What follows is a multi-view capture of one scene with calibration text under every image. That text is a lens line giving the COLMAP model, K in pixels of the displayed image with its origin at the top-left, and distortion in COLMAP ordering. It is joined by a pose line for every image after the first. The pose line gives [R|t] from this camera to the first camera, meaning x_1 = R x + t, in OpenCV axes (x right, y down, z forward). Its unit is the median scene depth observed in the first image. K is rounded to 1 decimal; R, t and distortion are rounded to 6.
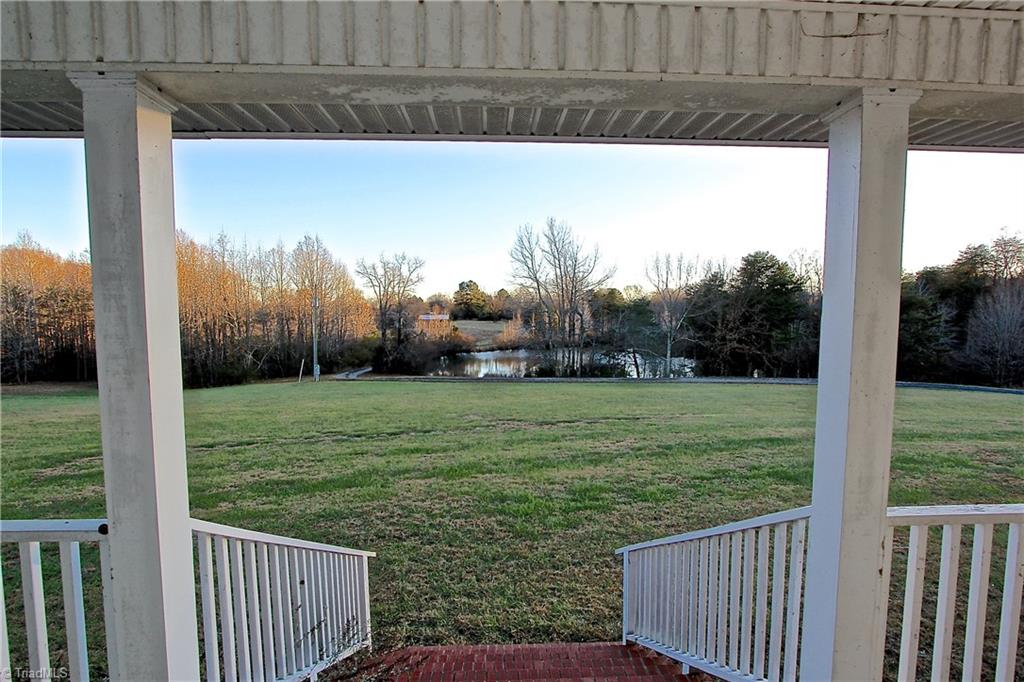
lens RADIAL K [[483.4, 0, 498.8], [0, 483.4, 350.2], [0, 0, 1]] dist [-0.017737, 0.000858]
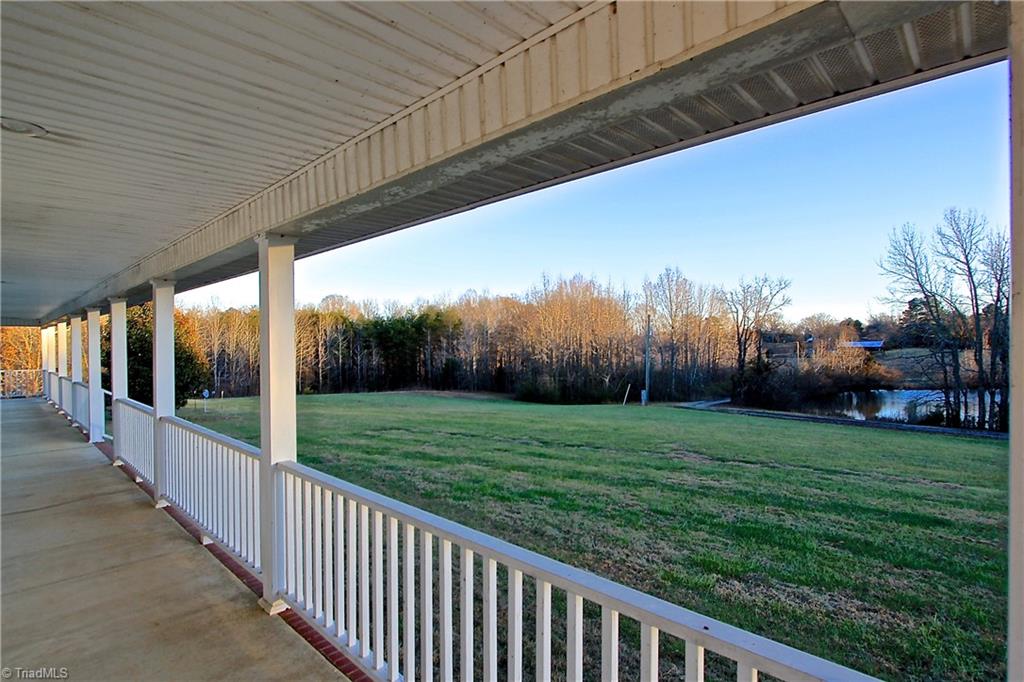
lens RADIAL K [[483.4, 0, 498.8], [0, 483.4, 350.2], [0, 0, 1]] dist [-0.017737, 0.000858]
pose [[0.700658, 0.002949, -0.713492, 0.104816], [-0.044767, 0.998203, -0.039836, 0.000298], [0.712092, 0.059853, 0.699530, 0.012860]]
